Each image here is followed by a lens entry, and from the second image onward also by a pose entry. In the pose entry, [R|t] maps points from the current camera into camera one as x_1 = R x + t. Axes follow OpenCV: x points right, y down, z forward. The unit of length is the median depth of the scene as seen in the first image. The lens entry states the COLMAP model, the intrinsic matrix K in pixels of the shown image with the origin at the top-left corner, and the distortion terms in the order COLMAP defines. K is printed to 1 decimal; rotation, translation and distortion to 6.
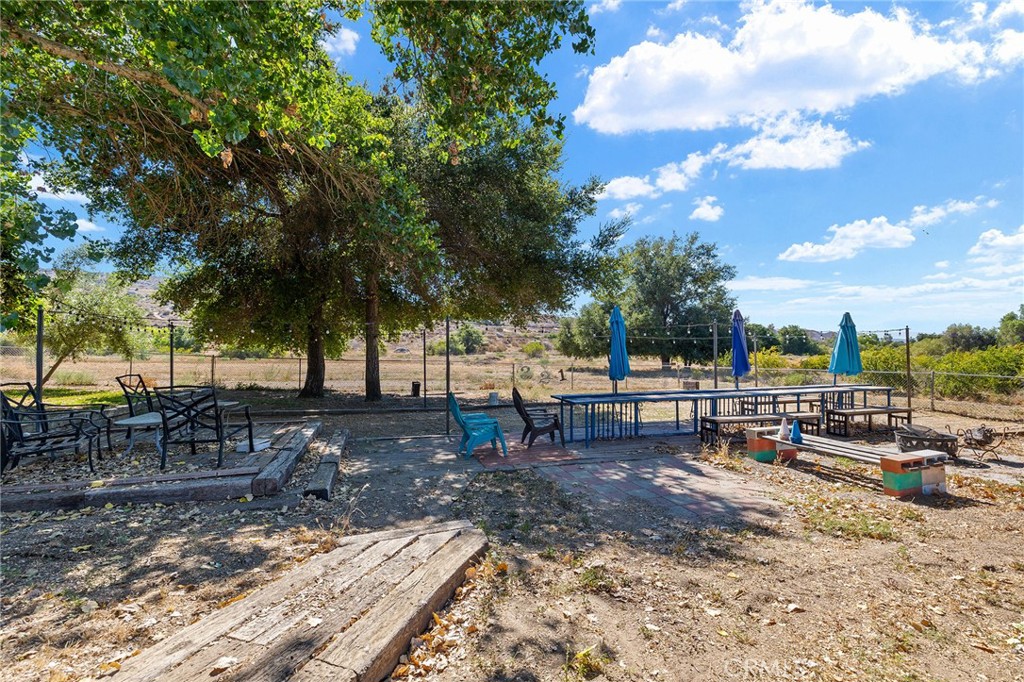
lens RADIAL K [[422.2, 0, 517.7], [0, 422.2, 346.5], [0, 0, 1]] dist [0.004619, -0.000199]
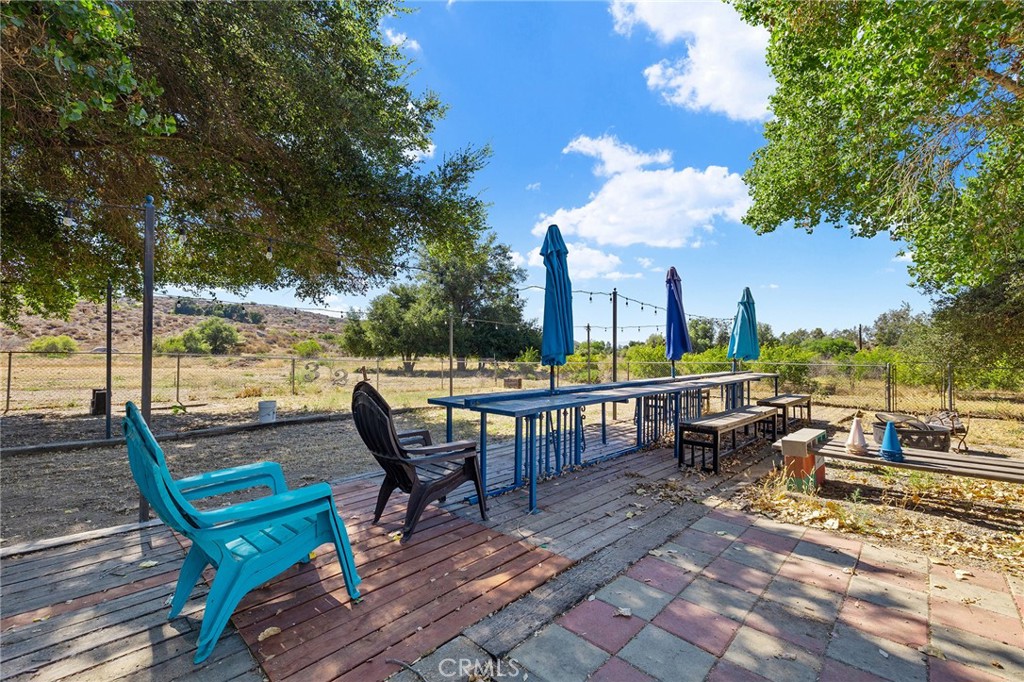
lens RADIAL K [[422.2, 0, 511.6], [0, 422.2, 348.5], [0, 0, 1]] dist [0.004619, -0.000199]
pose [[0.880703, 0.010308, 0.473557, -0.012812], [-0.009295, 0.999947, -0.004479, 0.012361], [-0.473578, -0.000457, 0.880752, 0.112249]]
